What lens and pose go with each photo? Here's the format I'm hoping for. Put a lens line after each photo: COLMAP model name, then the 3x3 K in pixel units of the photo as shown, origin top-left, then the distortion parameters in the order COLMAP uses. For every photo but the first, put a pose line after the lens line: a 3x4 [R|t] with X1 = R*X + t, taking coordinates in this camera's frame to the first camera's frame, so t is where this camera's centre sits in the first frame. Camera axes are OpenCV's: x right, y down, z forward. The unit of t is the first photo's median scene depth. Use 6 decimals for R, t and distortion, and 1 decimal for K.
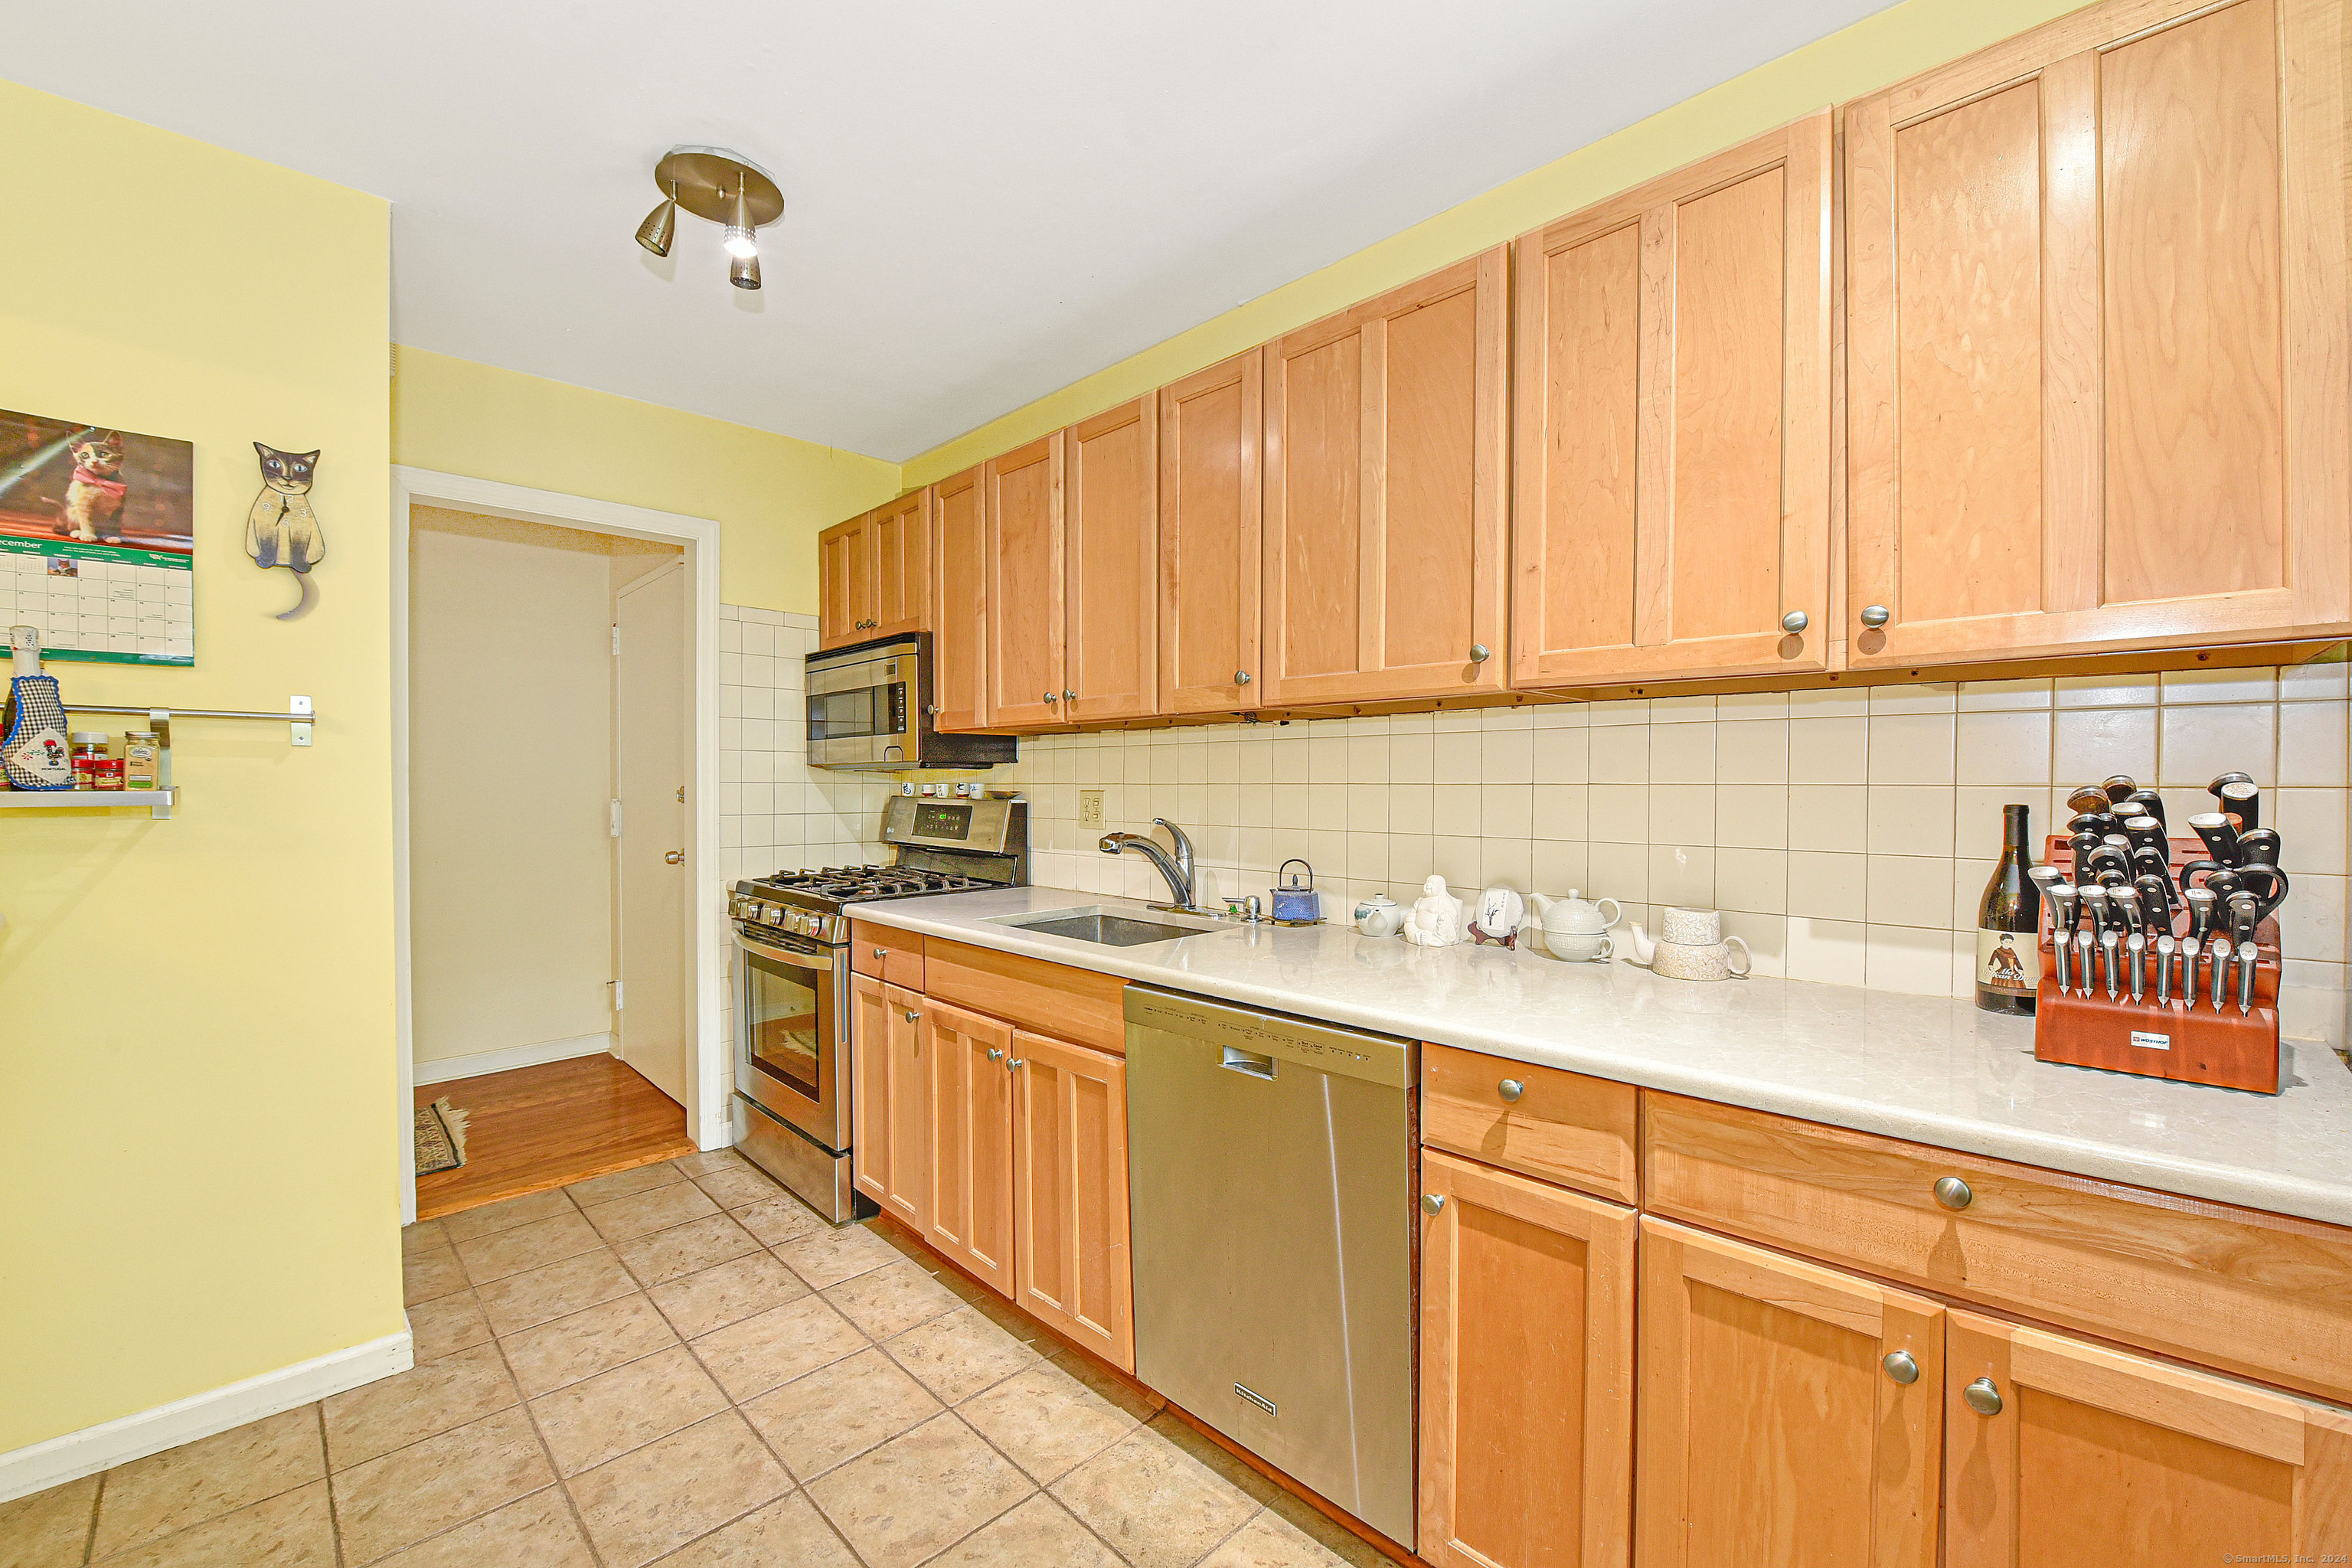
lens RADIAL K [[930.6, 0, 1226.7], [0, 930.6, 799.5], [0, 0, 1]] dist [-0.001682, -0.006642]
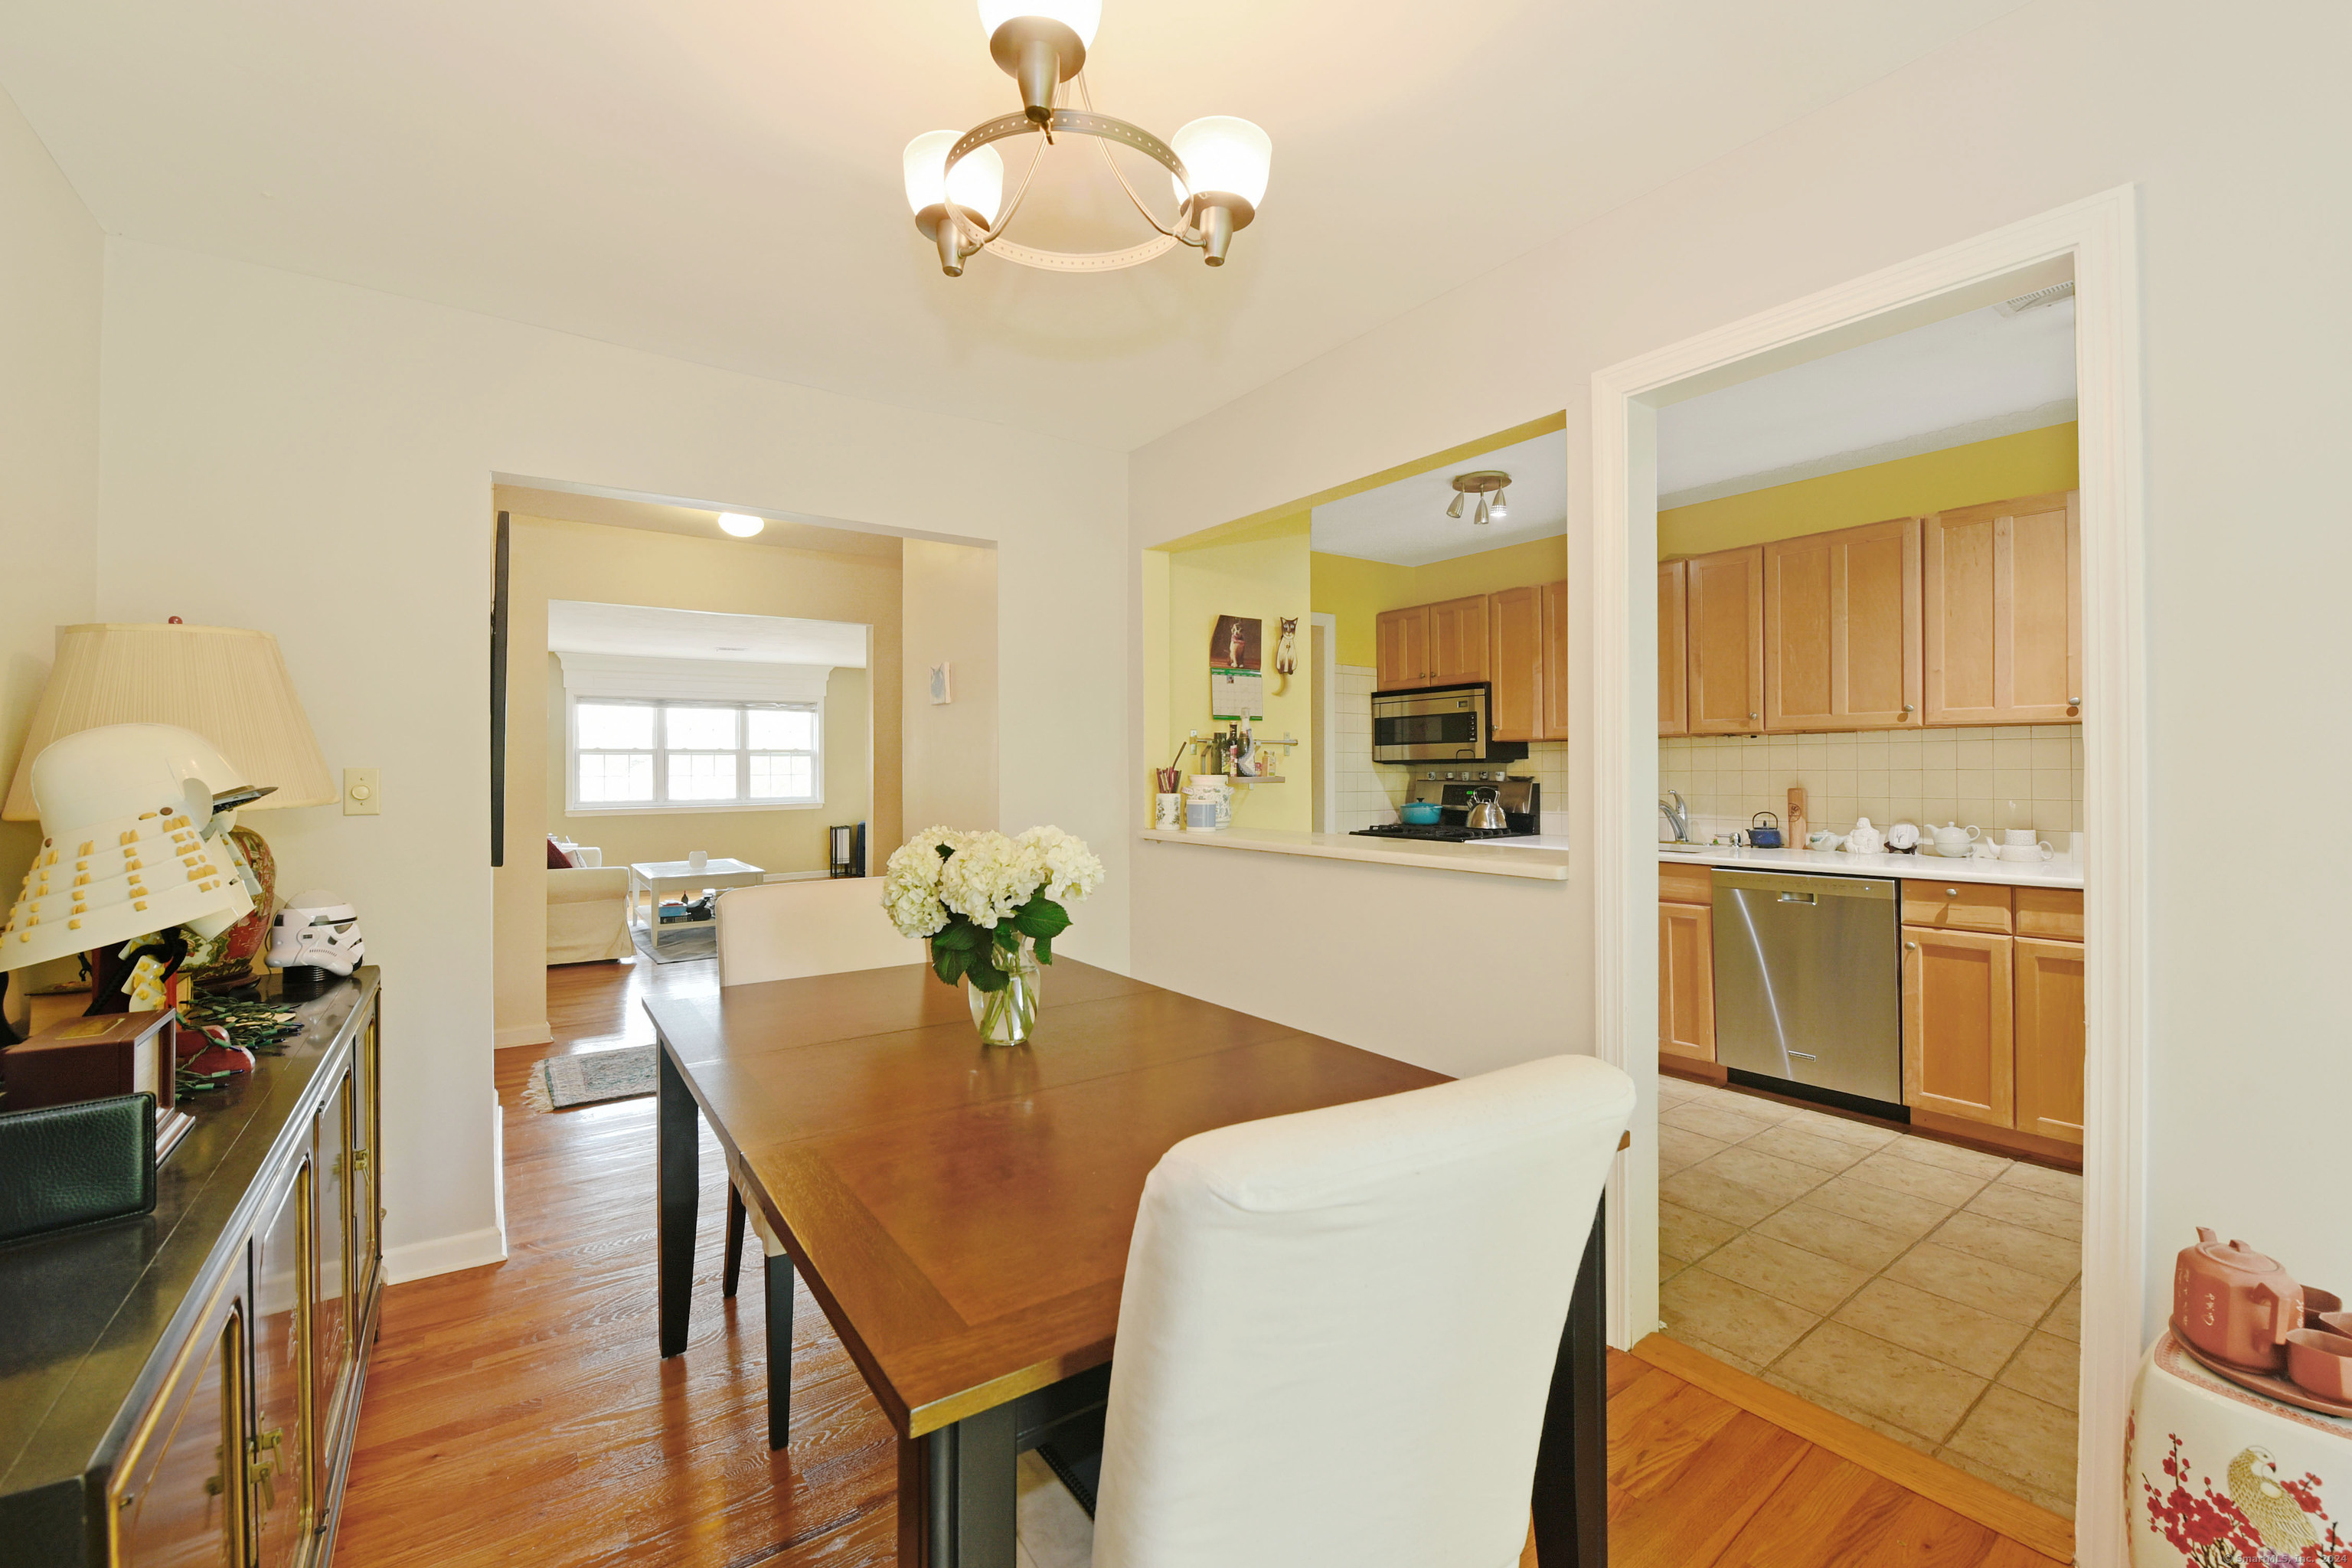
lens RADIAL K [[961.0, 0, 1242.1], [0, 961.0, 772.5], [0, 0, 1]] dist [-0.000146, -0.000019]
pose [[0.988006, -0.006882, -0.154260, -0.794800], [0.004357, 0.999851, -0.016701, 0.017221], [0.154352, 0.015829, 0.987889, -1.245458]]
